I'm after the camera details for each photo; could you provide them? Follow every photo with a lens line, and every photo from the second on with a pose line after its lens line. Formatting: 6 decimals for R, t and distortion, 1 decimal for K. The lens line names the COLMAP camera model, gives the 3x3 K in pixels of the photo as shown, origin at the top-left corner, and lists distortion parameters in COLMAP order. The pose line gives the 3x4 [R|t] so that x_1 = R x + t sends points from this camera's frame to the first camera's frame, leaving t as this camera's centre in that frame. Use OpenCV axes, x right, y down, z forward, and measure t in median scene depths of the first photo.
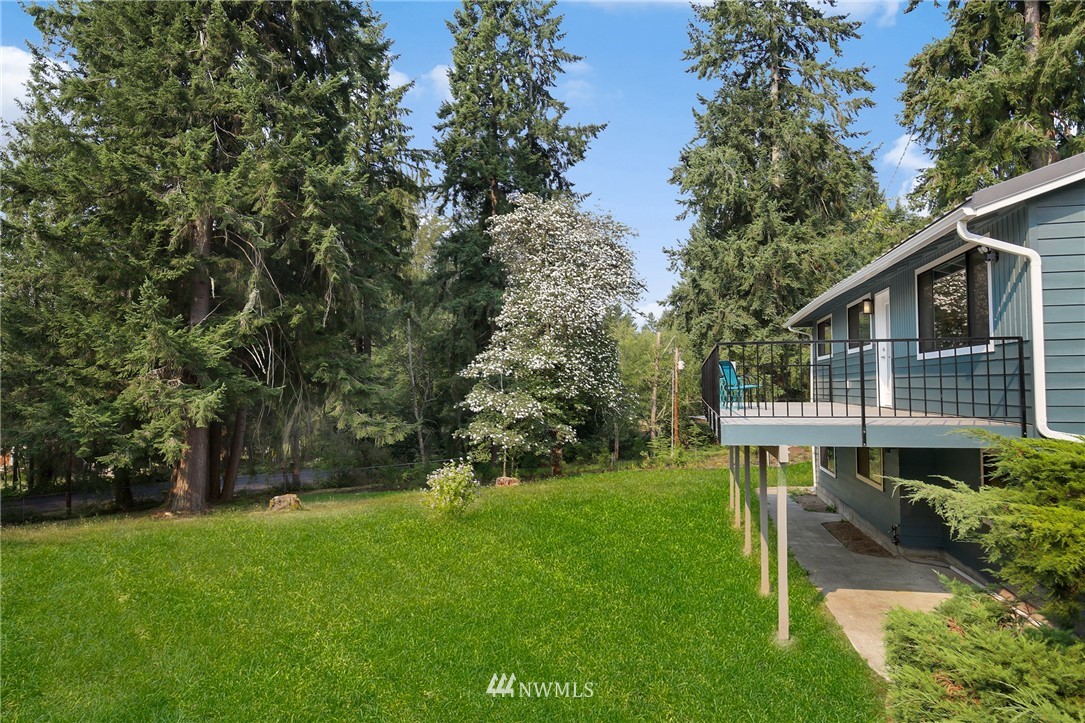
lens RADIAL K [[565.1, 0, 542.0], [0, 565.1, 372.8], [0, 0, 1]] dist [-0.001529, 0.000023]
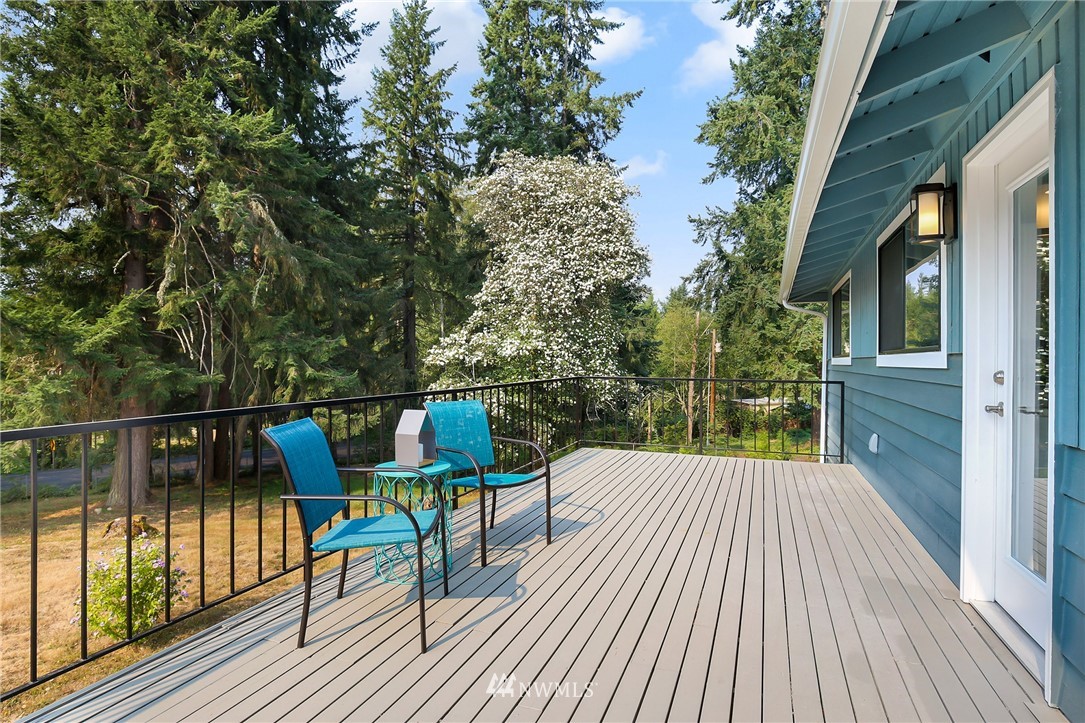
lens RADIAL K [[513.0, 0, 542.5], [0, 513.0, 361.5], [0, 0, 1]] dist [-0.015017, -0.000109]
pose [[0.990522, 0.011678, -0.136858, 0.111552], [-0.008415, 0.999667, 0.024396, -0.013238], [0.137097, -0.023013, 0.990290, 0.191584]]
